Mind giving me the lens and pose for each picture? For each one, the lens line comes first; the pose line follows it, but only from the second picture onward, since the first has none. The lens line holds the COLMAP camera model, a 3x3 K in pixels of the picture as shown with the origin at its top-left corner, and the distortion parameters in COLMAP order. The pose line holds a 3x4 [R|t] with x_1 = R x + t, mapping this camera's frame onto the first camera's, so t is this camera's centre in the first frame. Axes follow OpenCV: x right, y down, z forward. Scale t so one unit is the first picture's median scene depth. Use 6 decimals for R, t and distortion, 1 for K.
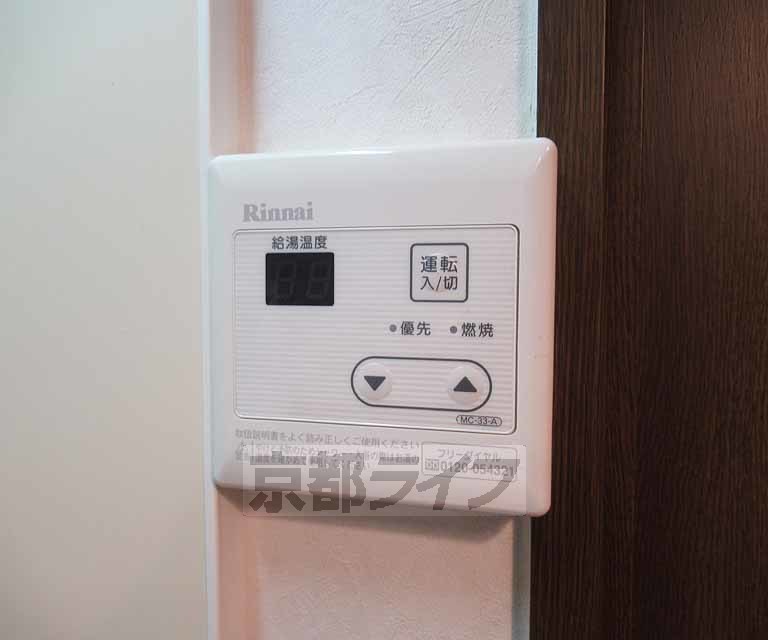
lens RADIAL K [[636.5, 0, 384.0], [0, 636.5, 320.0], [0, 0, 1]] dist [0.008309, 0.006284]
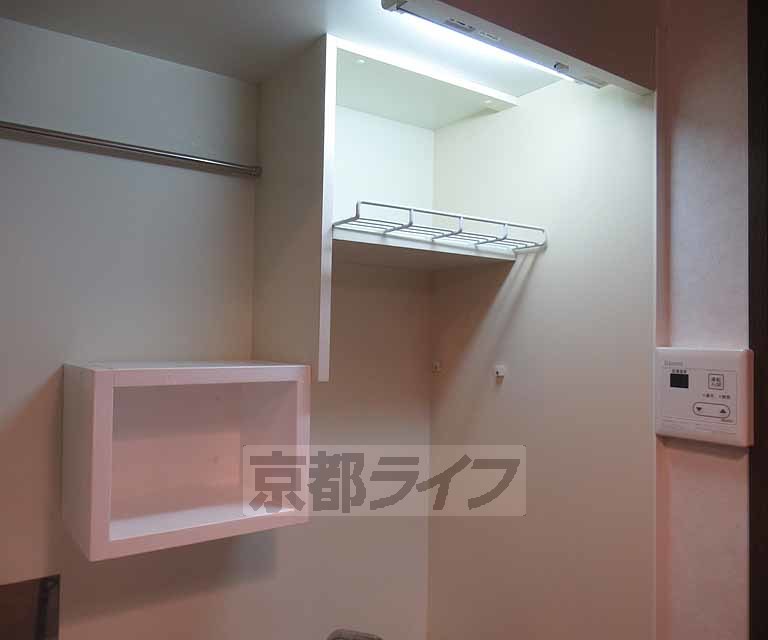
lens RADIAL K [[636.5, 0, 384.0], [0, 636.5, 320.0], [0, 0, 1]] dist [0.008309, 0.006284]
pose [[0.768686, -0.004150, -0.639613, 1.006024], [-0.055898, 0.995717, -0.073638, -0.048065], [0.637179, 0.092357, 0.765162, -3.266632]]
